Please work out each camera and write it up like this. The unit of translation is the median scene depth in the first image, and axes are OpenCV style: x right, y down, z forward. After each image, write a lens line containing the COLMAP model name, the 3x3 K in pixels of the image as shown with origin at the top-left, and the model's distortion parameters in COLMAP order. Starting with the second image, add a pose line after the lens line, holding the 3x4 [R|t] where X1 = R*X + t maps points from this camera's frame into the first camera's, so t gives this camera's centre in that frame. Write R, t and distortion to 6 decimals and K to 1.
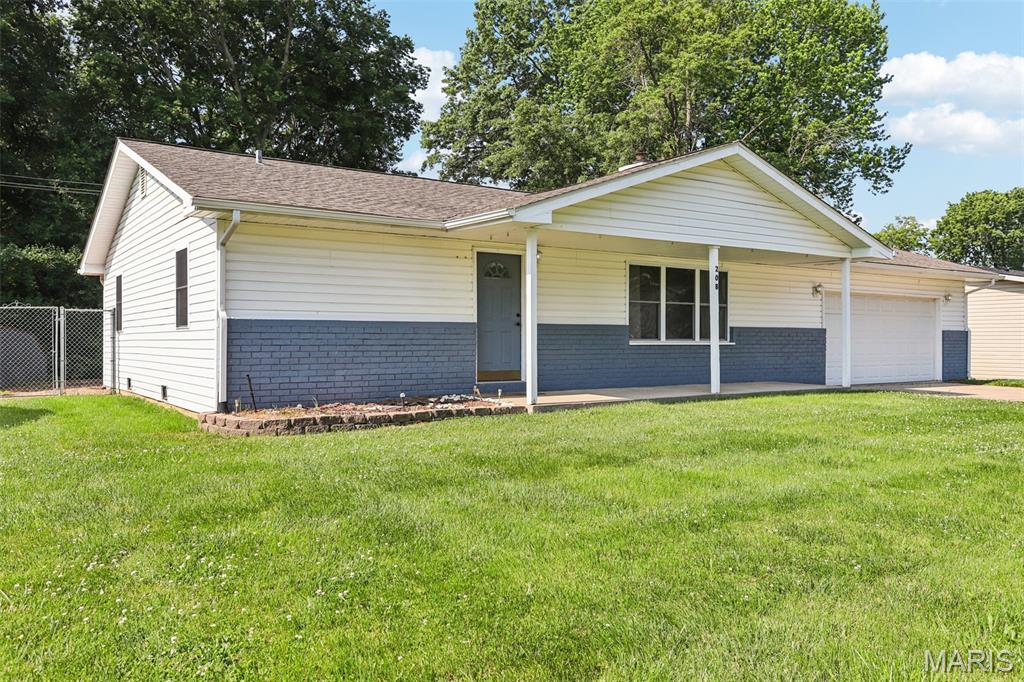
lens RADIAL K [[794.9, 0, 507.0], [0, 794.9, 341.7], [0, 0, 1]] dist [0.018462, 0.004347]
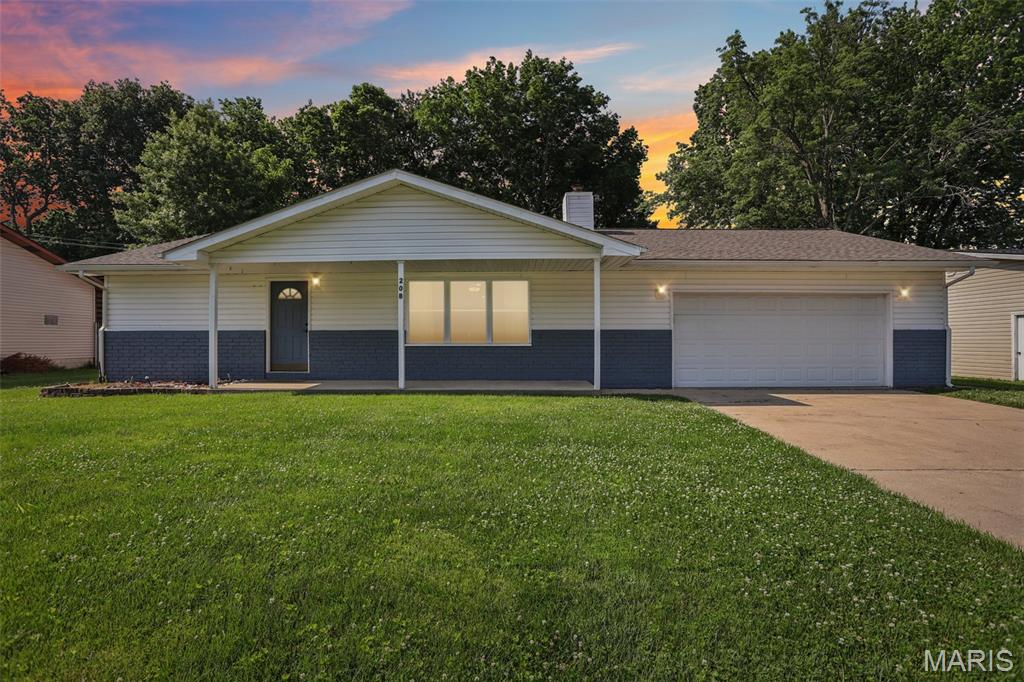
lens RADIAL K [[514.1, 0, 512.0], [0, 514.1, 340.3], [0, 0, 1]] dist [-0.026758, 0.014644]
pose [[0.801576, -0.002632, -0.597887, 0.729993], [0.000019, 0.999990, -0.004378, -0.001407], [0.597892, 0.003498, 0.801569, 0.434403]]
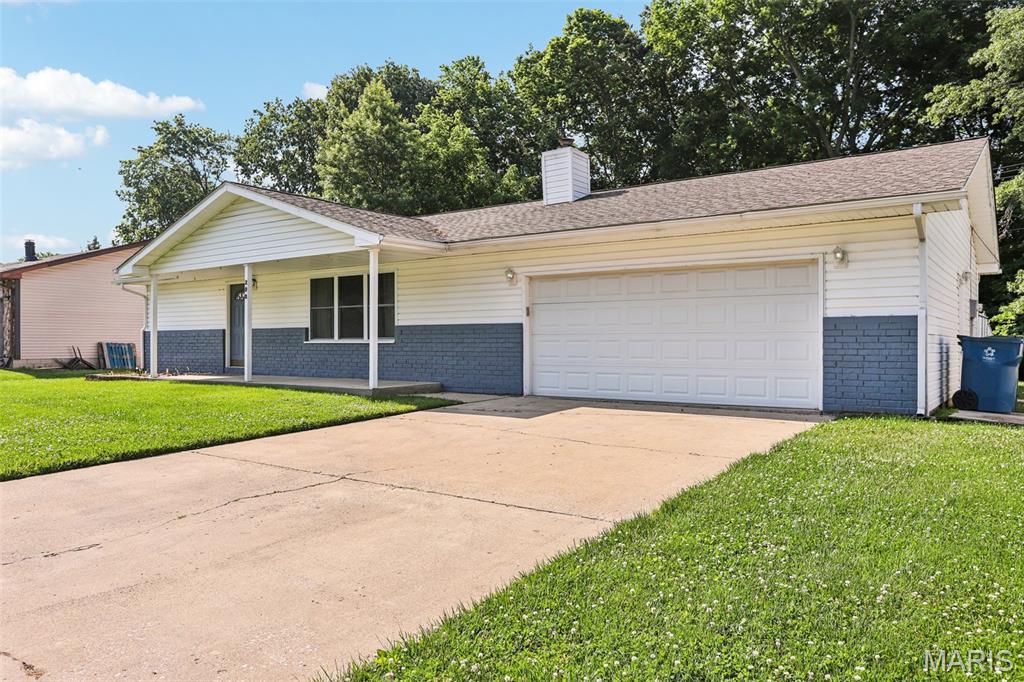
lens RADIAL K [[751.9, 0, 512.3], [0, 751.9, 341.2], [0, 0, 1]] dist [0.003567, 0.000078]
pose [[0.314028, -0.004672, -0.949402, 1.321652], [-0.000812, 0.999986, -0.005190, 0.006248], [0.949414, 0.002401, 0.314019, 0.893736]]
